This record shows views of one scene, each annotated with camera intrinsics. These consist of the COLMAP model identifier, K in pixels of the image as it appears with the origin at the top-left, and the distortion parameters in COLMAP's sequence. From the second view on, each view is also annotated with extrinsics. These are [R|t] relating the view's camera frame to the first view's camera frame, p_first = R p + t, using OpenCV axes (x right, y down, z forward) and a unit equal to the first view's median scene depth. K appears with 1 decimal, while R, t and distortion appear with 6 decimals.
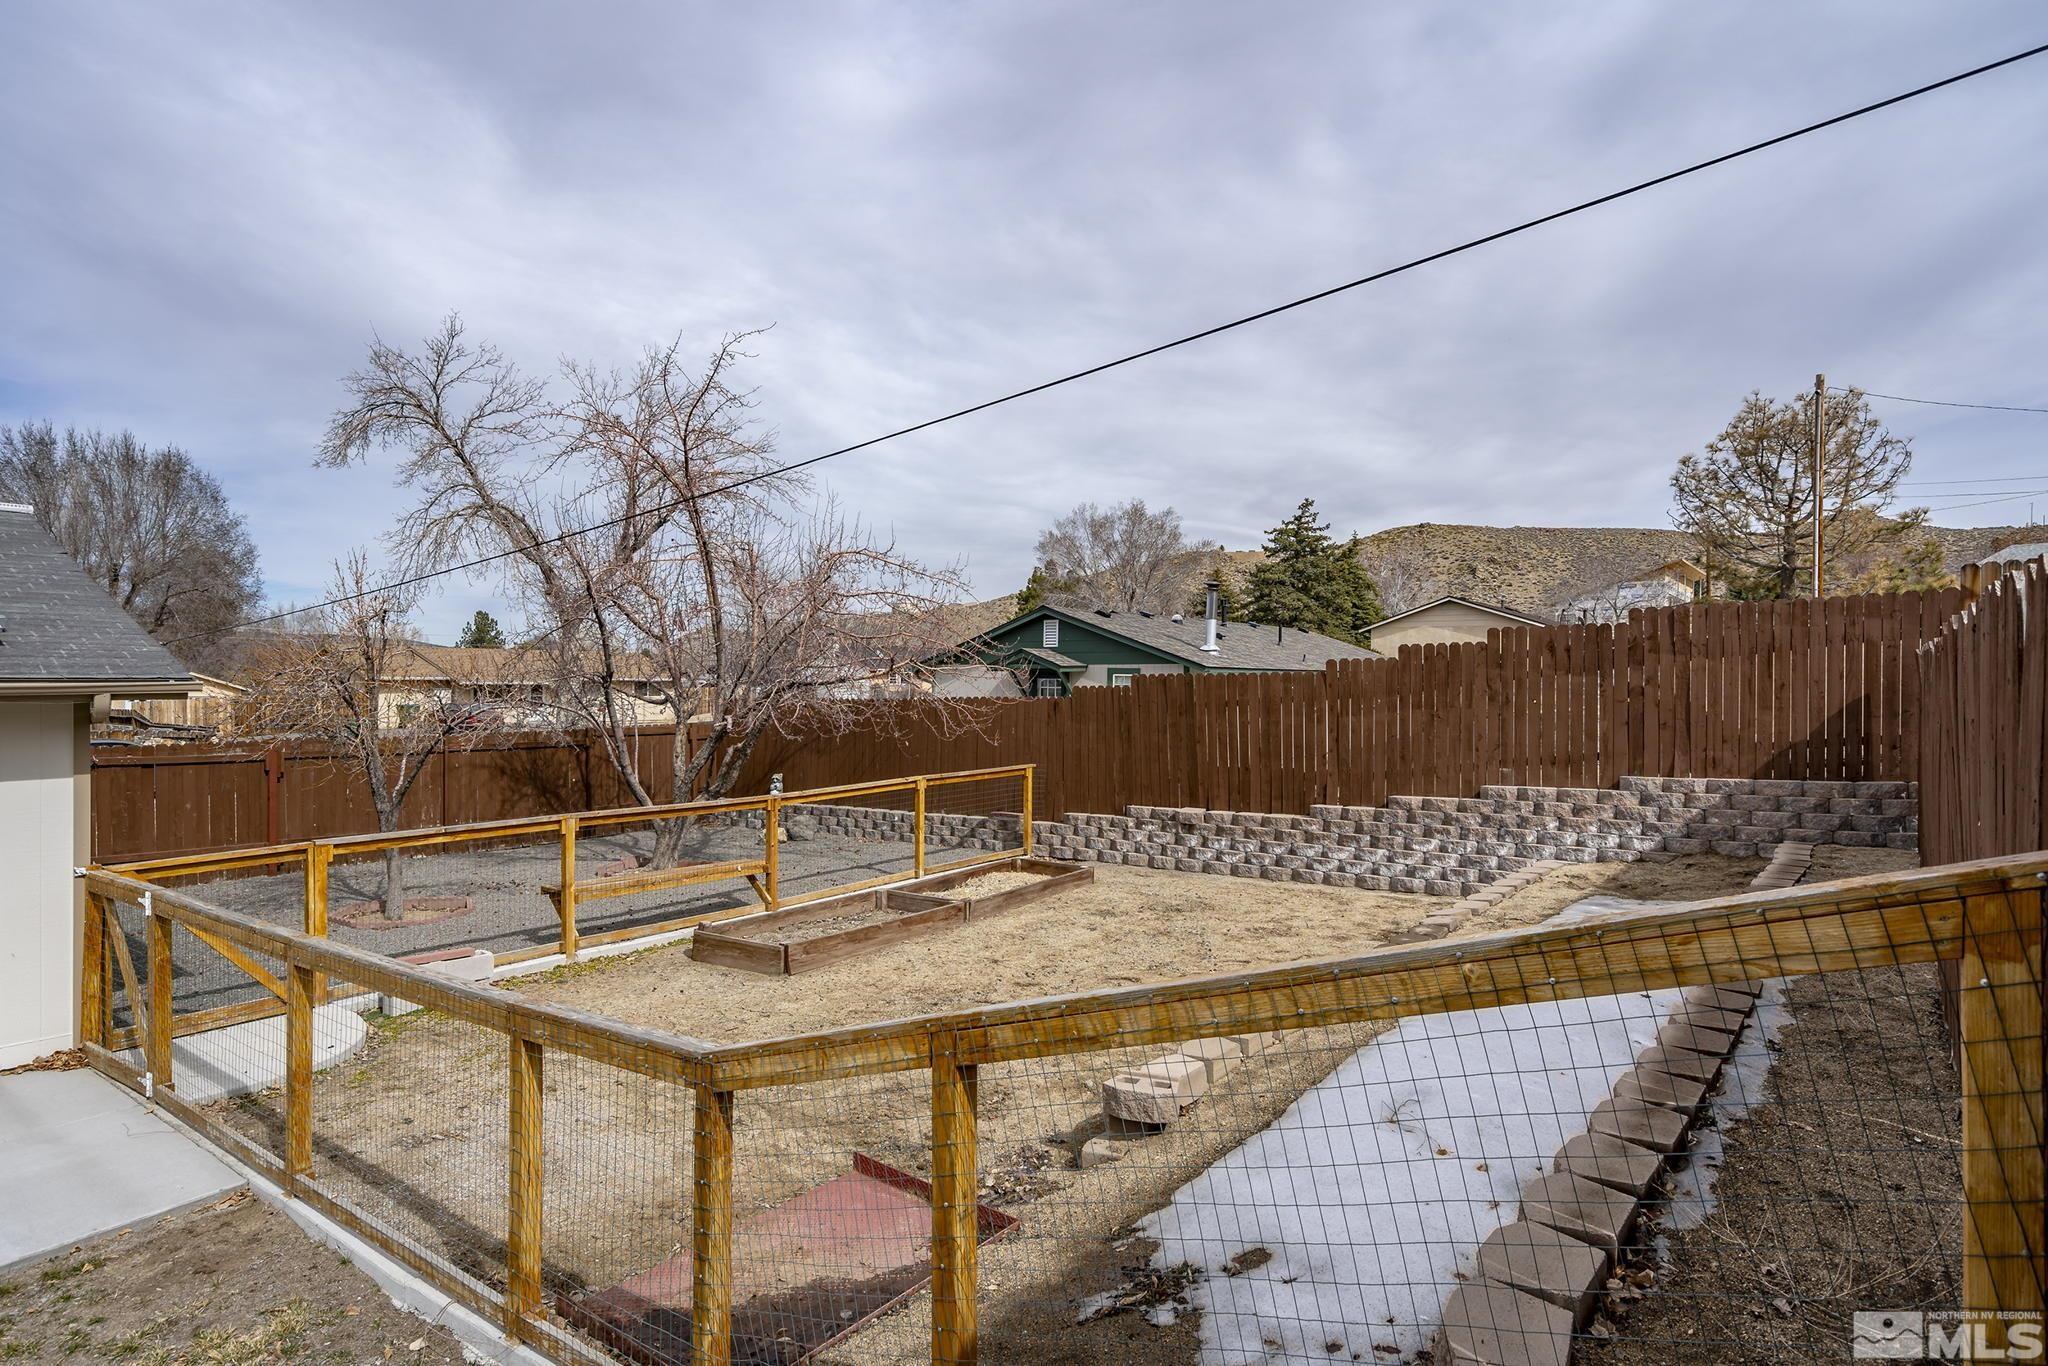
lens RADIAL K [[1120.0, 0, 1027.2], [0, 1120.0, 689.5], [0, 0, 1]] dist [0.002609, 0.001136]
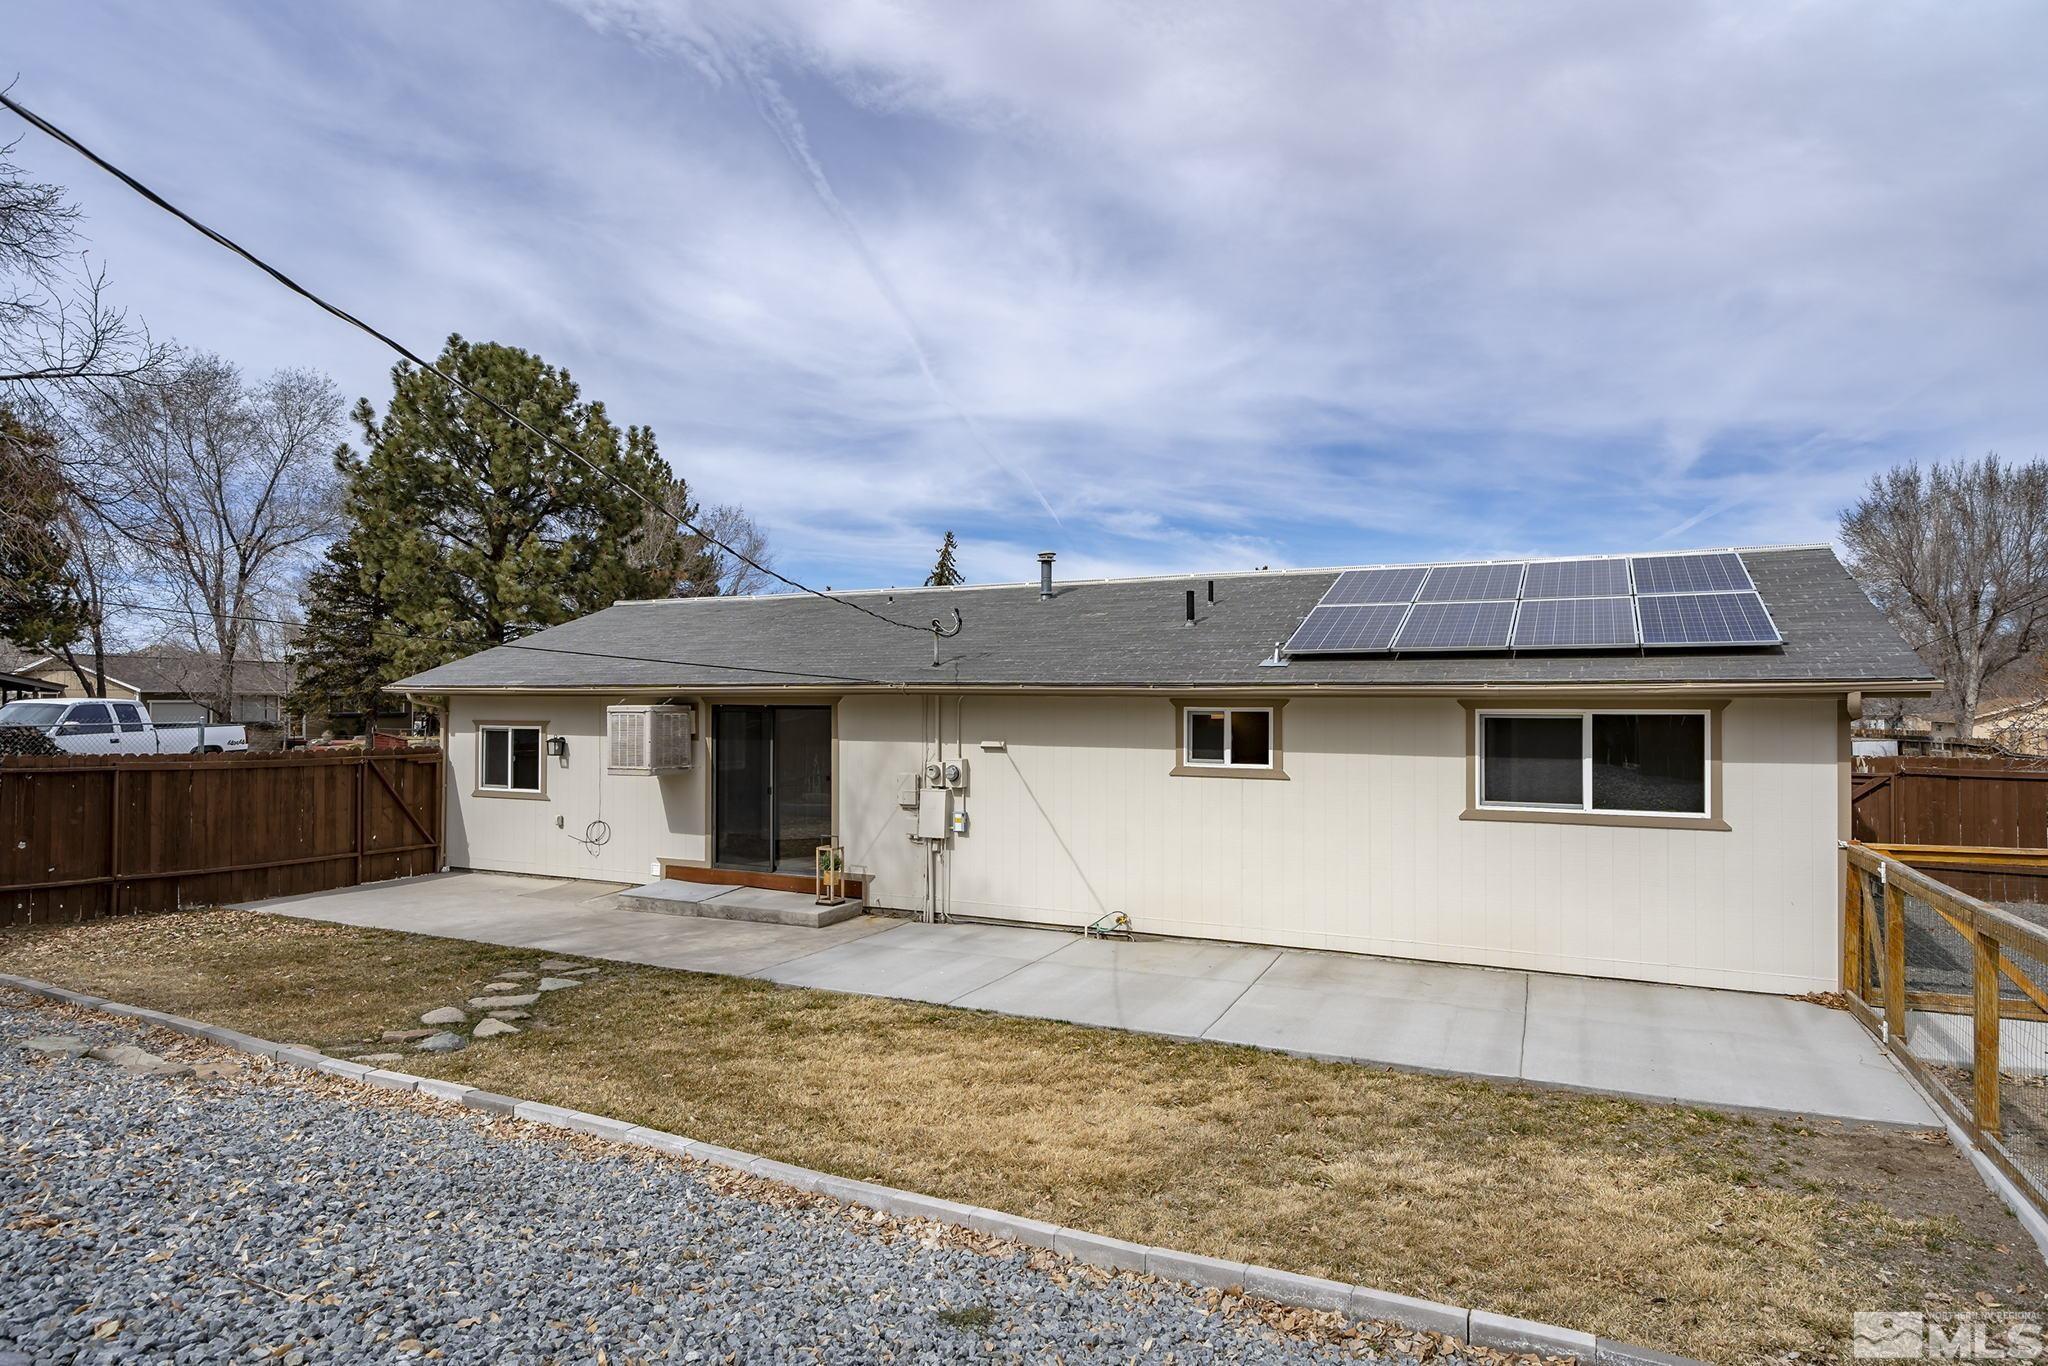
lens RADIAL K [[1146.6, 0, 1028.9], [0, 1146.6, 703.3], [0, 0, 1]] dist [0.002291, 0.000197]
pose [[0.191230, -0.006899, -0.981521, 0.098040], [-0.008859, 0.999922, -0.008754, 0.017487], [0.981505, 0.010370, 0.191154, -0.040132]]
